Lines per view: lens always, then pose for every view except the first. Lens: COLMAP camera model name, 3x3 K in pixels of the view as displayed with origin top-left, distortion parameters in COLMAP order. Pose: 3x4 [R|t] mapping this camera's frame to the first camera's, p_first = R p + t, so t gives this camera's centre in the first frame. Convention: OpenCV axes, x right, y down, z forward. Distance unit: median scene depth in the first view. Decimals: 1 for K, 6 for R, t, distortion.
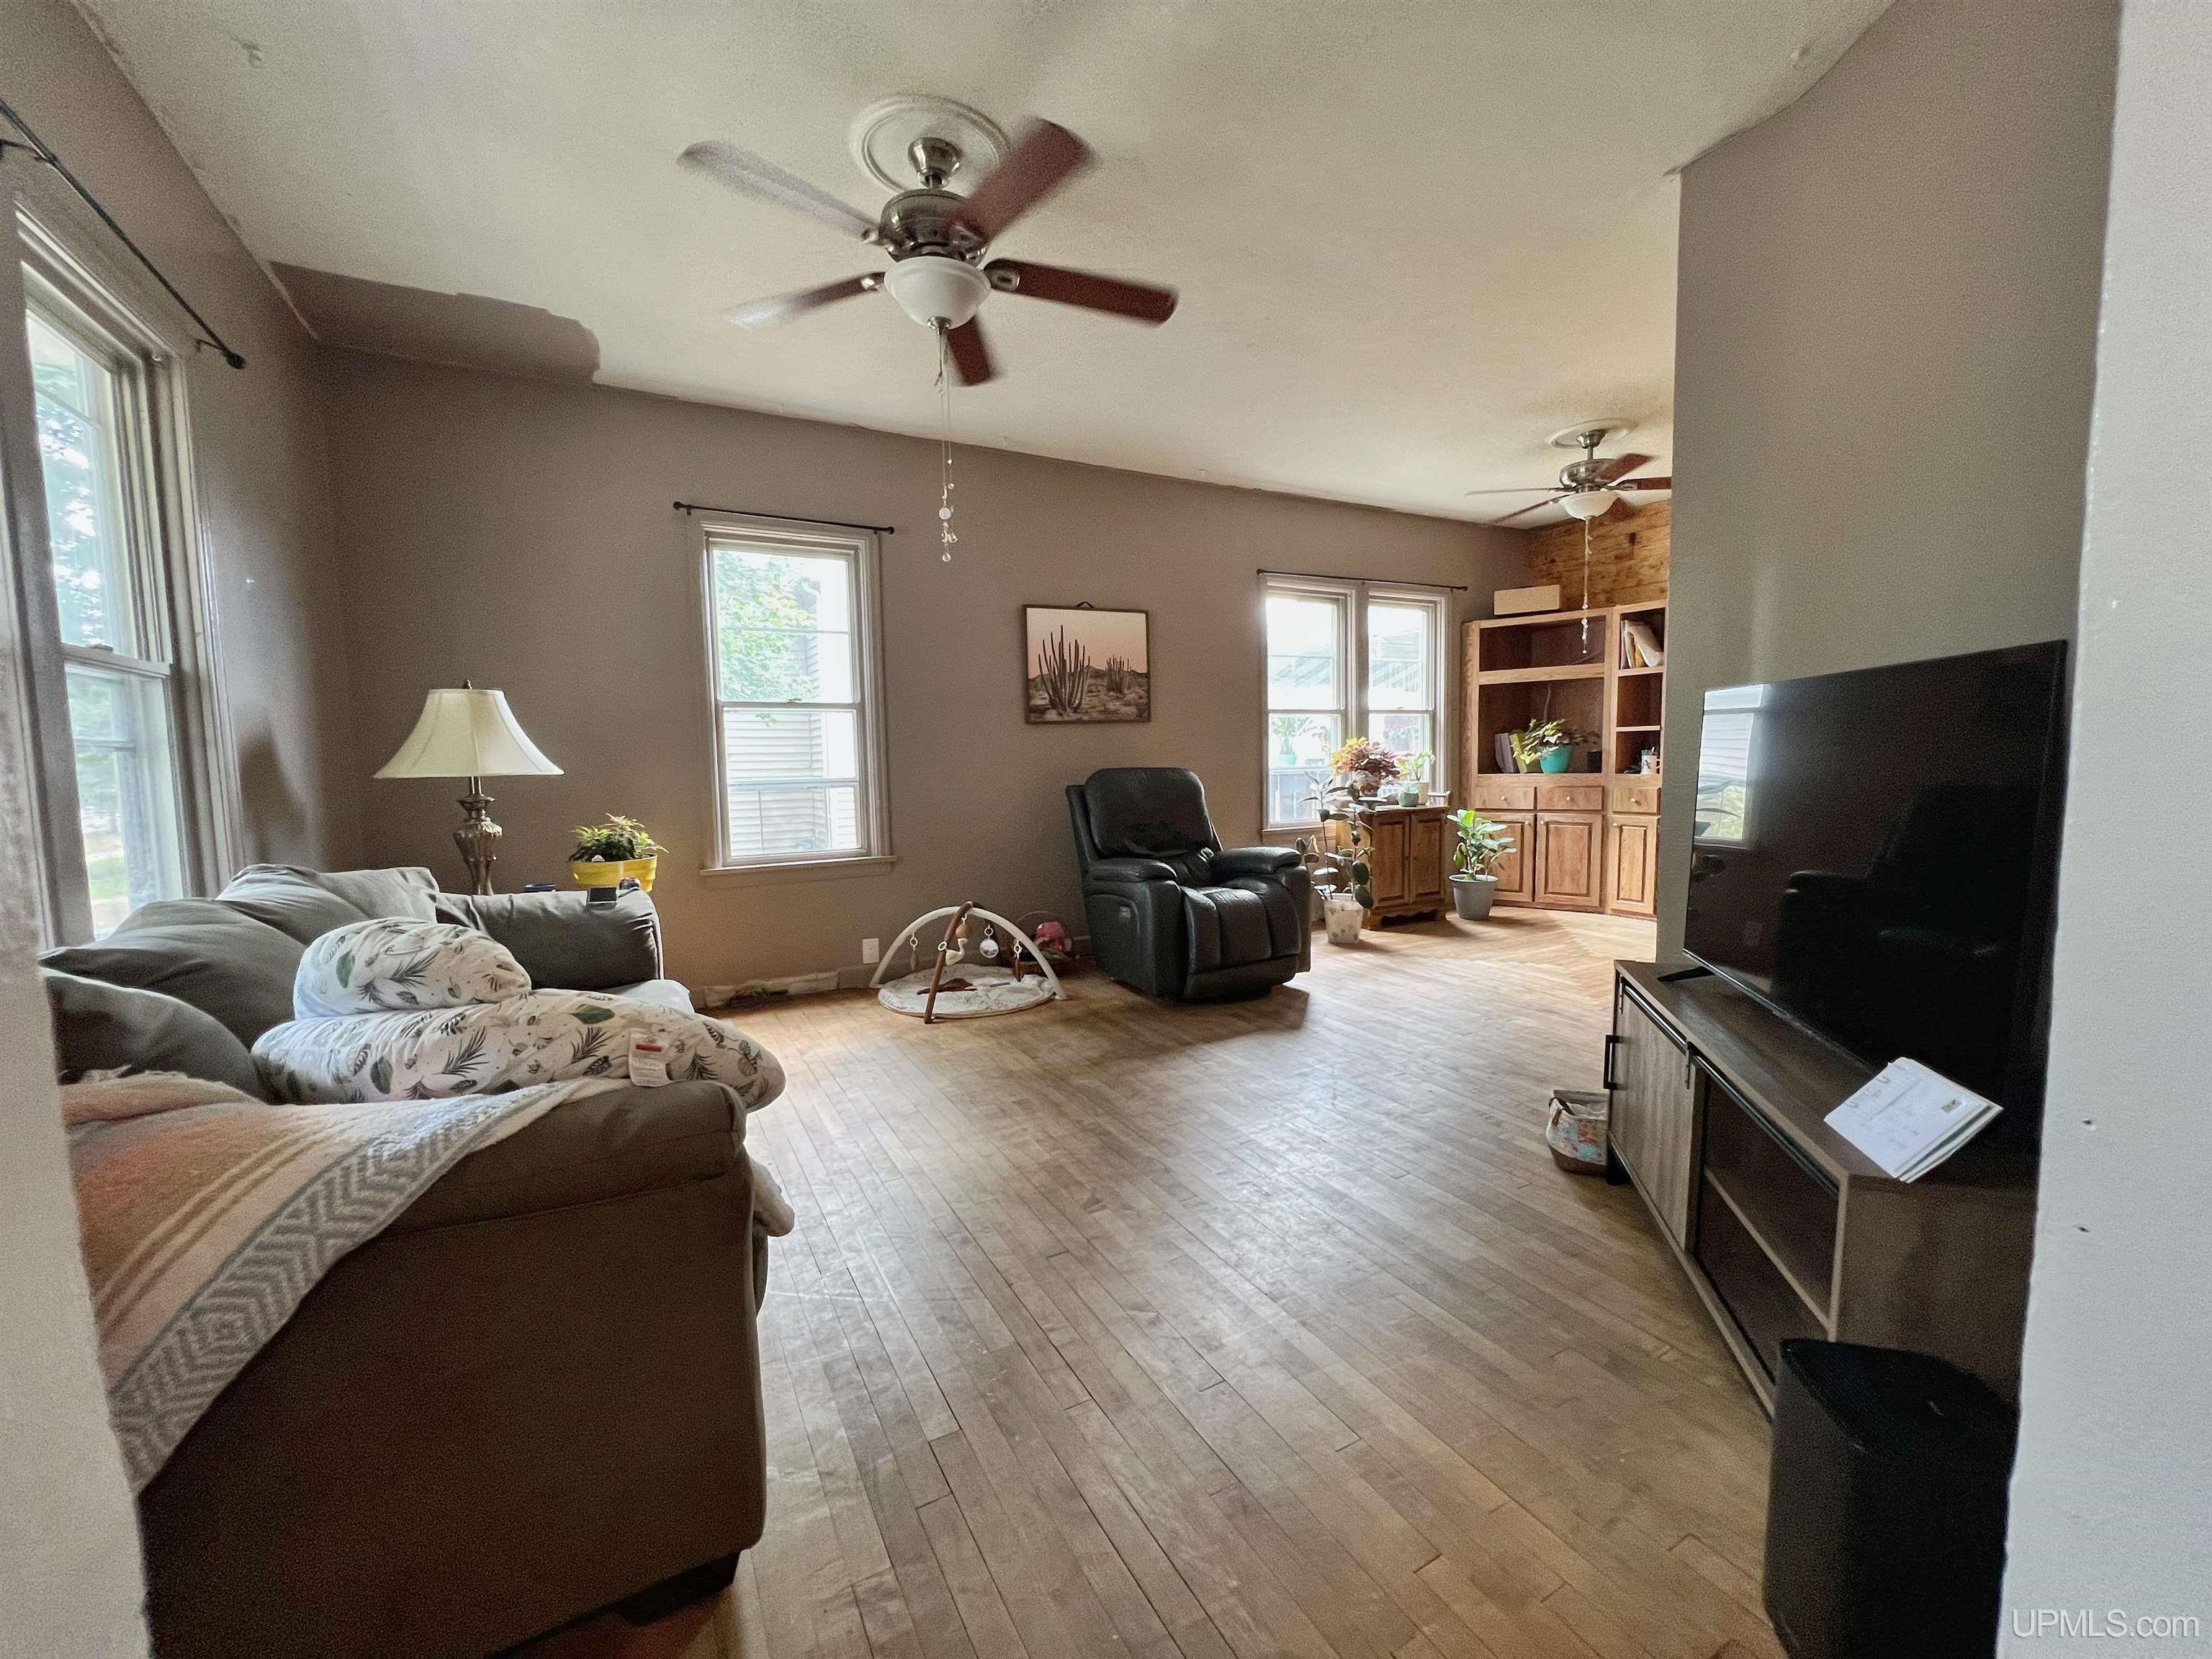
lens RADIAL K [[883.8, 0, 1098.6], [0, 883.8, 821.5], [0, 0, 1]] dist [0.000817, -0.000070]
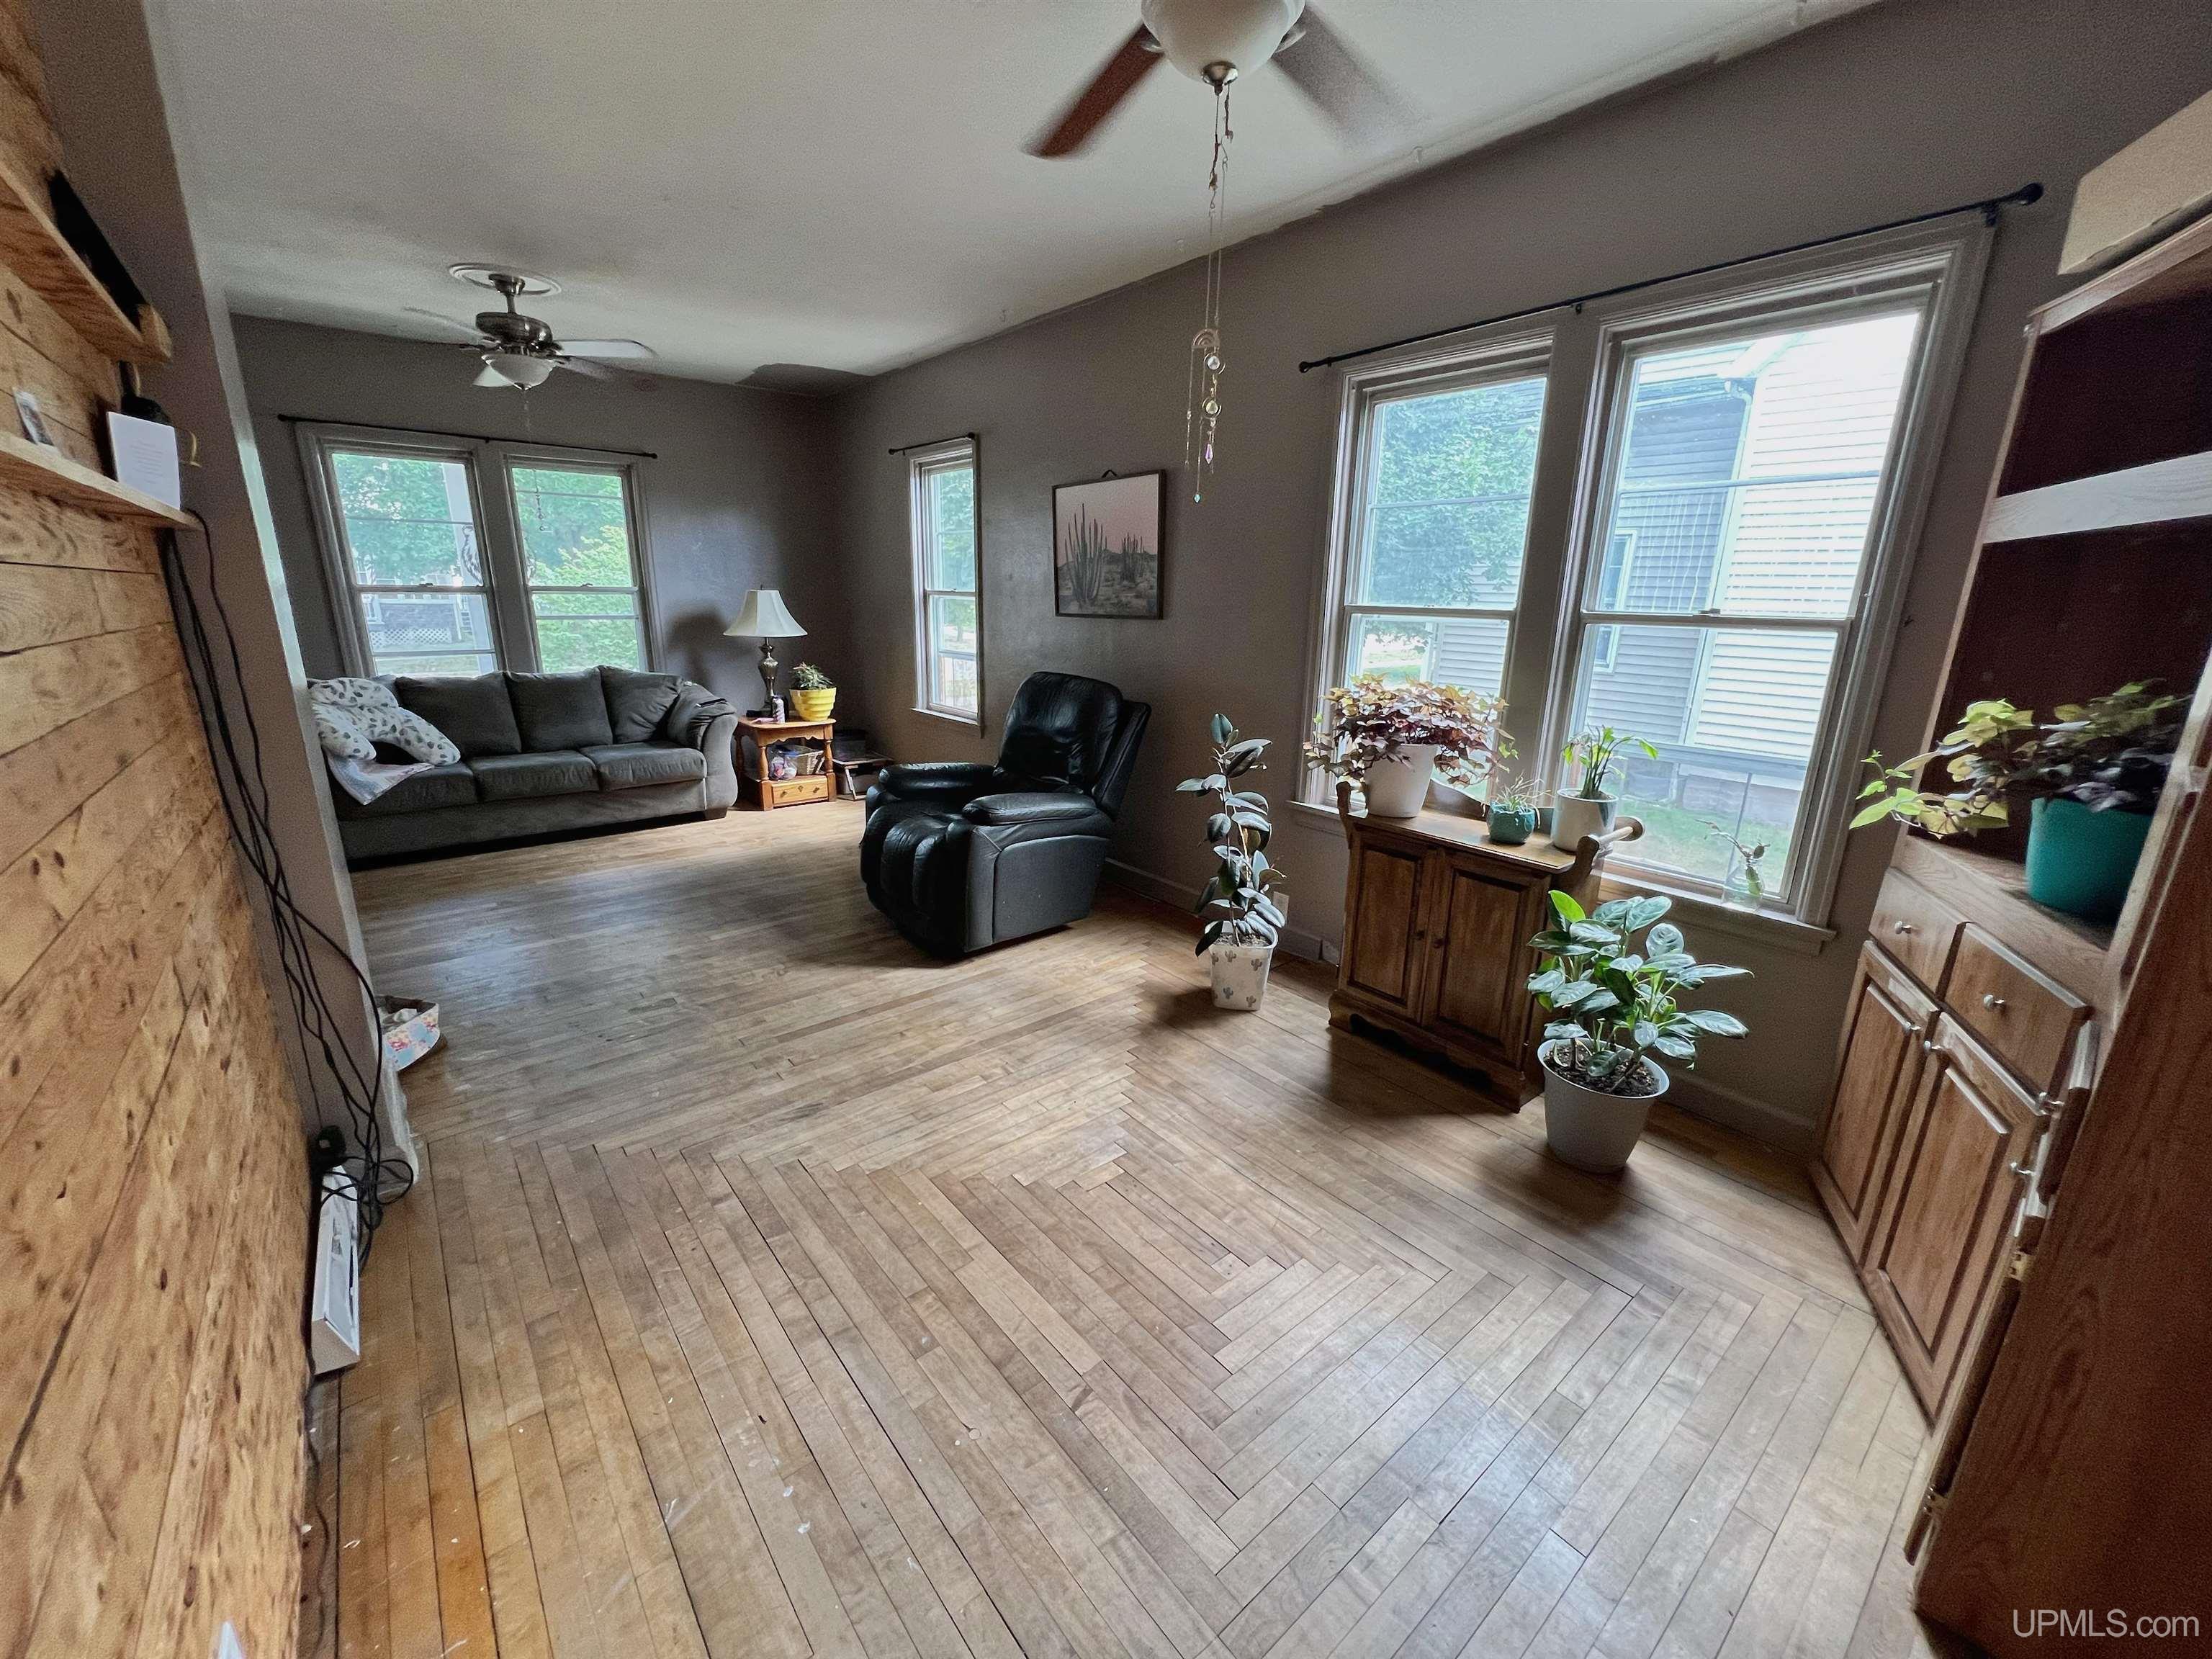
lens RADIAL K [[883.8, 0, 1096.4], [0, 883.8, 829.1], [0, 0, 1]] dist [0.000817, -0.000070]
pose [[0.194575, 0.287516, -0.937803, 0.860746], [-0.088736, 0.957316, 0.275087, -0.149981], [0.976866, 0.029692, 0.211782, 0.811505]]
